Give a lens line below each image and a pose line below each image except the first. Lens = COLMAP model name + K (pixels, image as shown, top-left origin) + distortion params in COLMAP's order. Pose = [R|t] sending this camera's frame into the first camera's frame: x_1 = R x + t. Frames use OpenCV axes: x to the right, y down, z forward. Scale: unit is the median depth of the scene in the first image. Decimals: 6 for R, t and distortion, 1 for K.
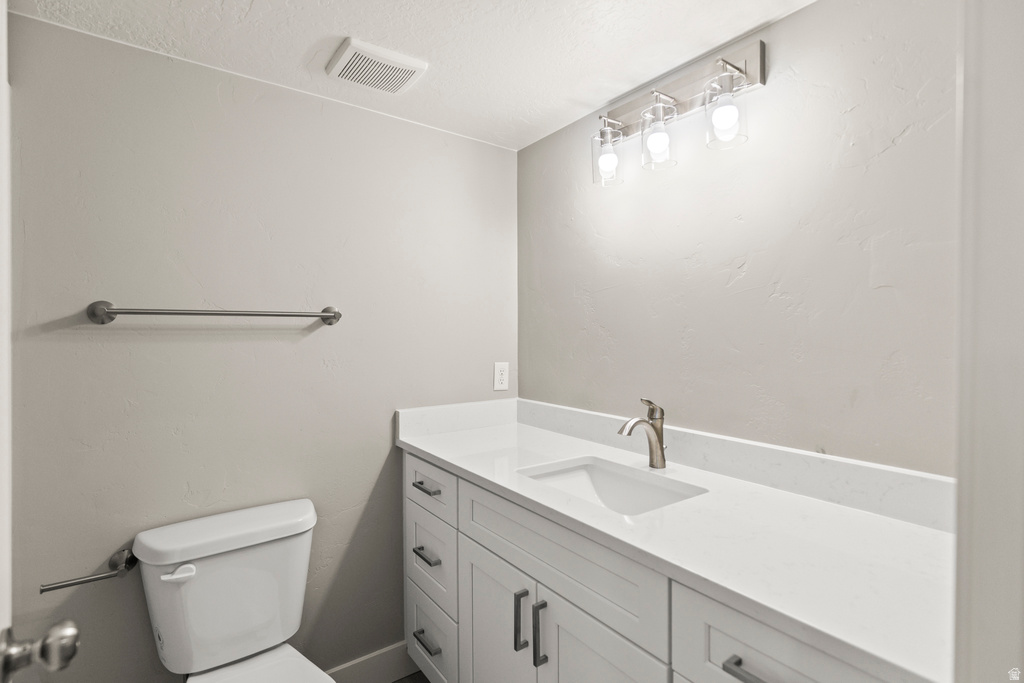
lens RADIAL K [[487.5, 0, 512.0], [0, 487.5, 341.5], [0, 0, 1]] dist [-0.000710, 0.000506]
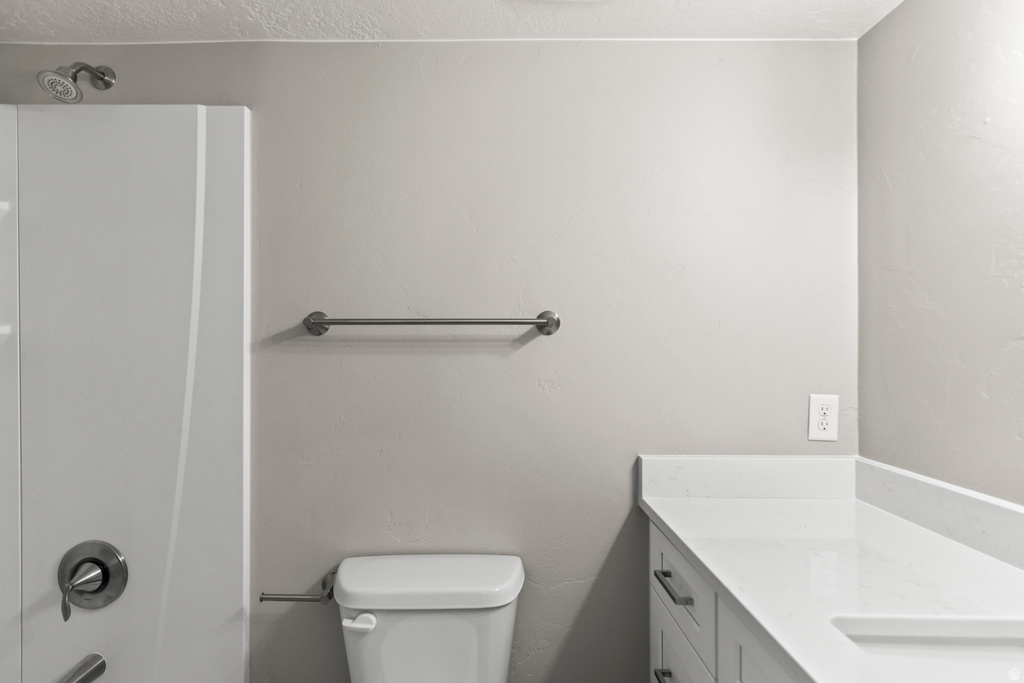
lens RADIAL K [[487.5, 0, 512.0], [0, 487.5, 341.5], [0, 0, 1]] dist [-0.000710, 0.000506]
pose [[0.798379, 0.003332, -0.602146, 0.043660], [-0.013743, 0.999825, -0.012690, -0.013228], [0.601998, 0.018407, 0.798285, 0.366329]]
